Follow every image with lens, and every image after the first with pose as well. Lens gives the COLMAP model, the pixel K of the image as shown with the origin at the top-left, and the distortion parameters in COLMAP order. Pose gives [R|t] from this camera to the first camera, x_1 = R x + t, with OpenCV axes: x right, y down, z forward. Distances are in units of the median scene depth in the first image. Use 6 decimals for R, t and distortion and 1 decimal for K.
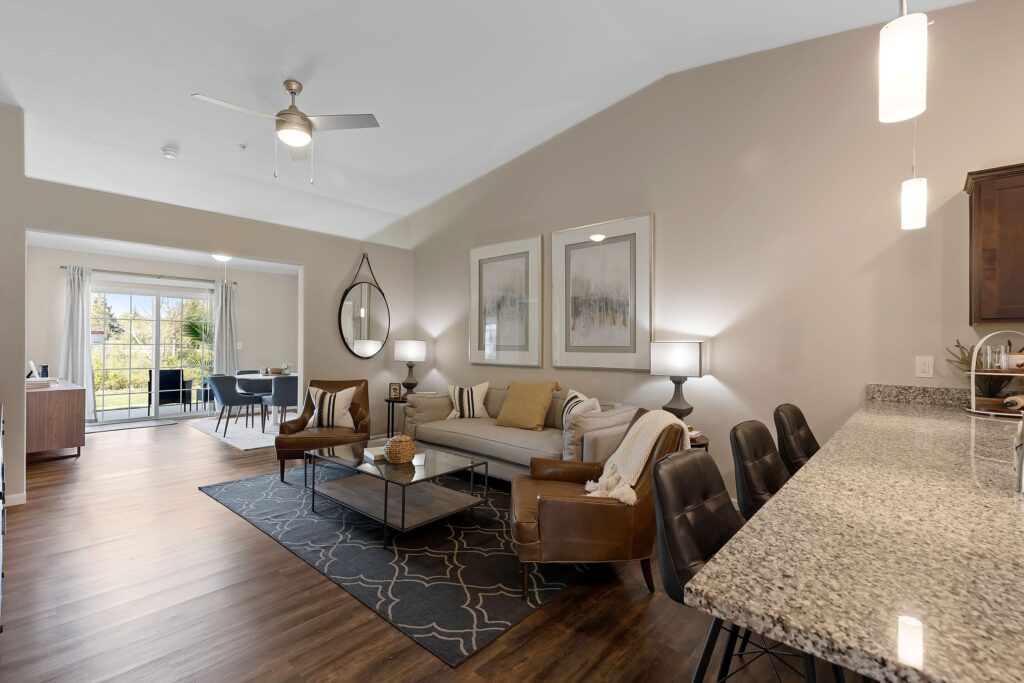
lens RADIAL K [[459.0, 0, 512.0], [0, 459.0, 341.5], [0, 0, 1]] dist [-0.000721, -0.000135]
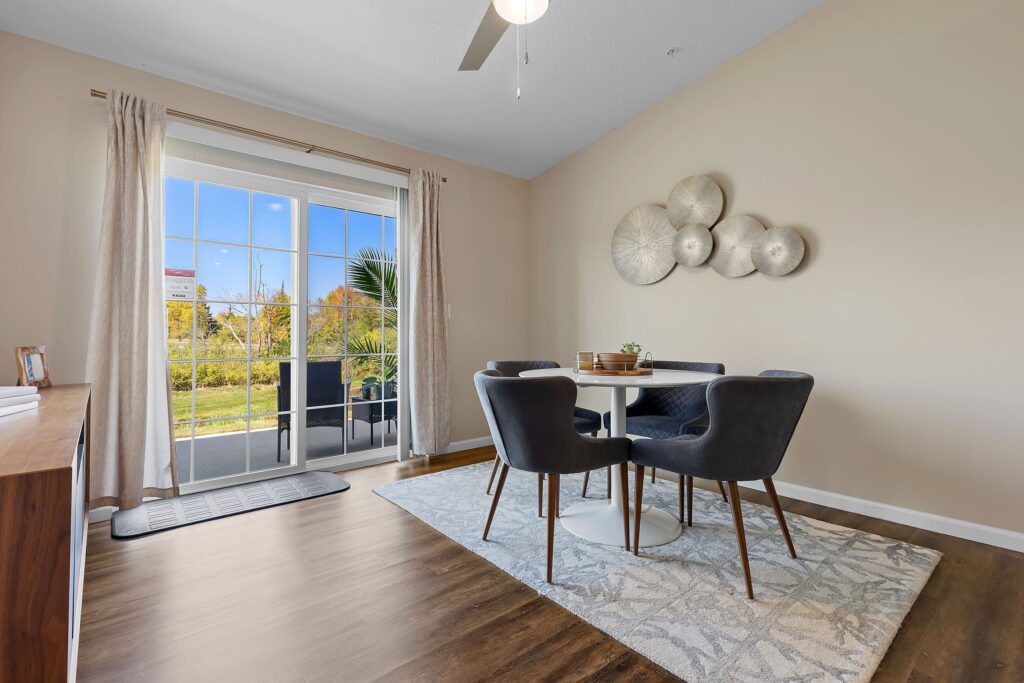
lens RADIAL K [[467.3, 0, 511.7], [0, 467.3, 326.0], [0, 0, 1]] dist [0.013913, 0.000048]
pose [[0.989135, -0.014707, -0.146273, -0.769966], [0.011482, 0.999672, -0.022874, 0.060951], [0.146561, 0.020946, 0.988980, 0.879357]]
